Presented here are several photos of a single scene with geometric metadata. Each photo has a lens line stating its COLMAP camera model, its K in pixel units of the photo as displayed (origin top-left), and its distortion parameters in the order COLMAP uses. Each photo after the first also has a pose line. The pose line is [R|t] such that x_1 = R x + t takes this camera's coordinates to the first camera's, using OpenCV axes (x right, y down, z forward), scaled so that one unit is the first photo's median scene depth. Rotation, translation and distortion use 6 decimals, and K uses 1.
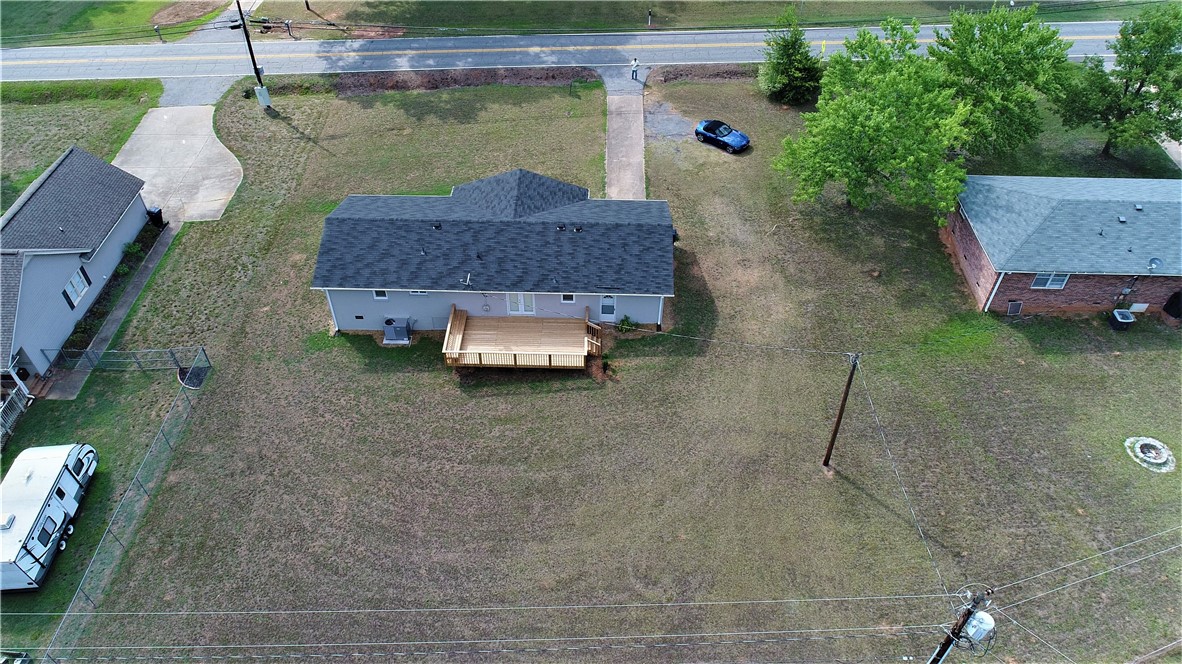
lens RADIAL K [[828.0, 0, 591.0], [0, 828.0, 332.0], [0, 0, 1]] dist [-0.003725, -0.002567]
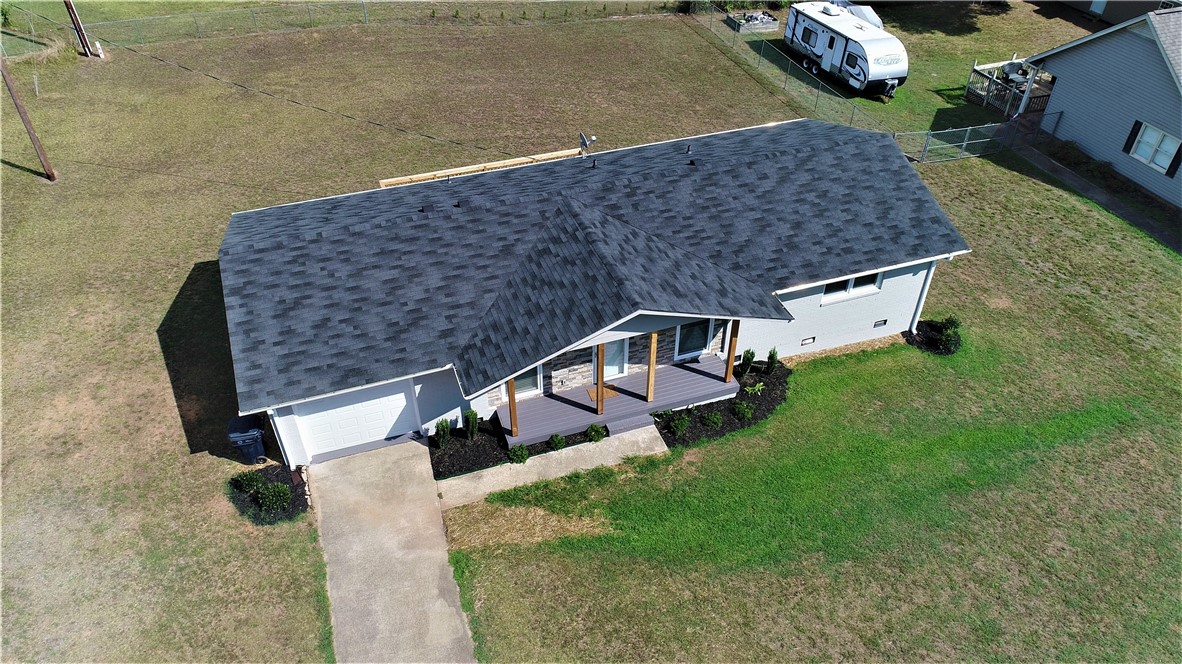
lens RADIAL K [[828.0, 0, 591.0], [0, 828.0, 332.0], [0, 0, 1]] dist [-0.003725, -0.002567]
pose [[-0.935682, 0.218283, -0.277222, 0.040707], [-0.249391, 0.146666, 0.957232, -0.549610], [0.249607, 0.964801, -0.082795, 1.040904]]
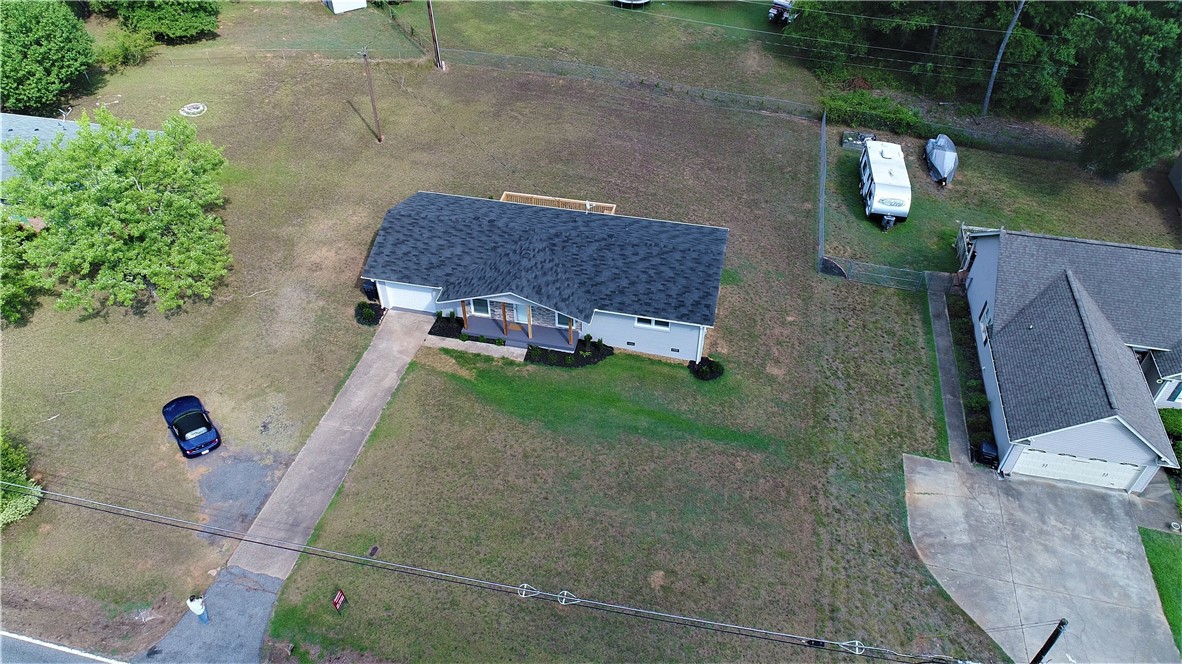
lens RADIAL K [[828.0, 0, 591.0], [0, 828.0, 332.0], [0, 0, 1]] dist [-0.003725, -0.002567]
pose [[-0.981705, -0.133645, 0.135629, -0.287945], [0.126662, 0.073493, 0.989220, -1.024830], [-0.142172, 0.988300, -0.055221, 1.081241]]
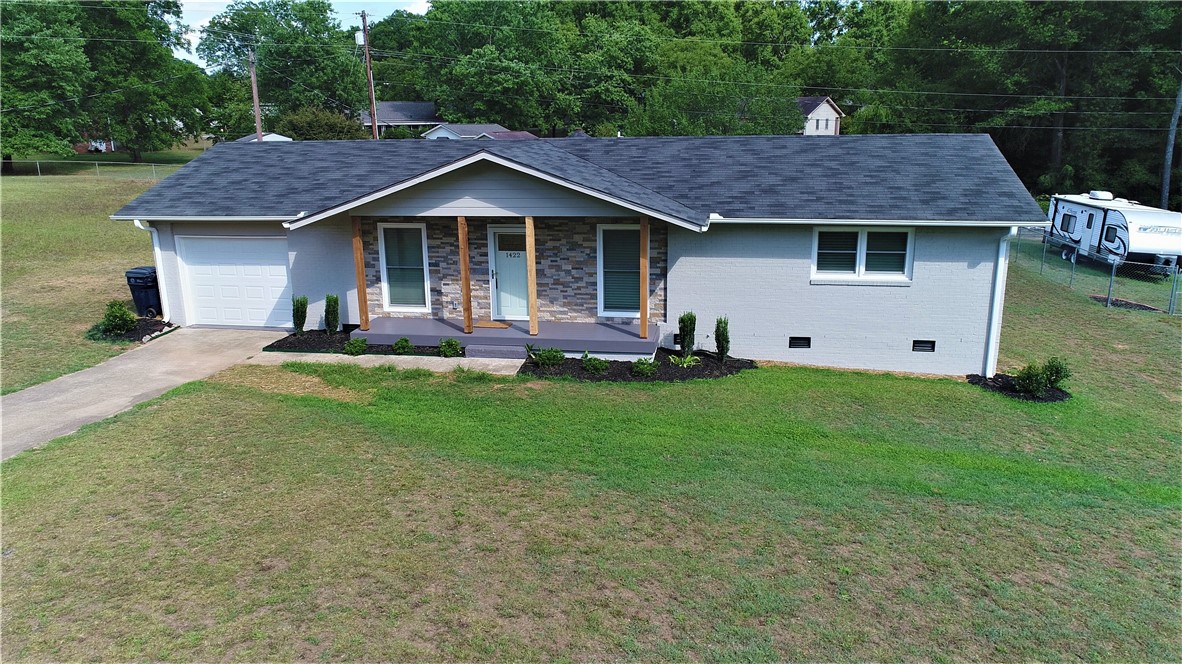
lens RADIAL K [[828.0, 0, 591.0], [0, 828.0, 332.0], [0, 0, 1]] dist [-0.003725, -0.002567]
pose [[-0.990194, -0.030383, 0.136355, -0.170222], [0.100122, 0.526346, 0.844355, -0.420969], [-0.097424, 0.849728, -0.518142, 1.220019]]
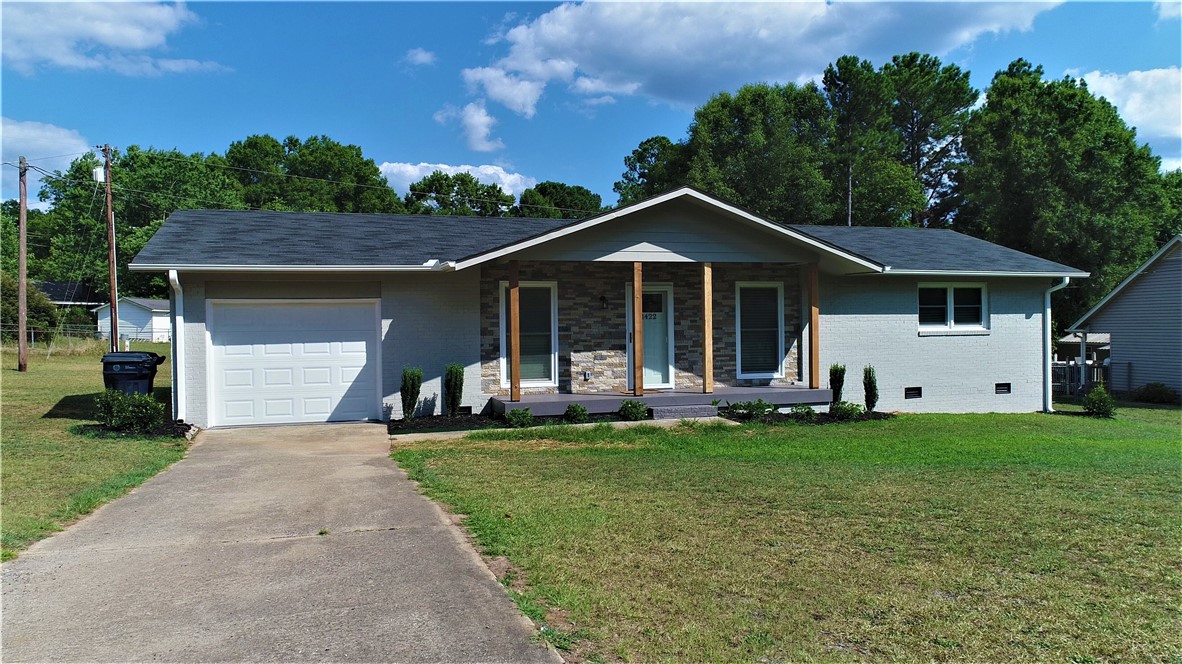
lens RADIAL K [[828.0, 0, 591.0], [0, 828.0, 332.0], [0, 0, 1]] dist [-0.003725, -0.002567]
pose [[-0.944476, 0.007093, -0.328505, 0.041408], [-0.222732, 0.721199, 0.655944, -0.344679], [0.241570, 0.692692, -0.679575, 1.230255]]
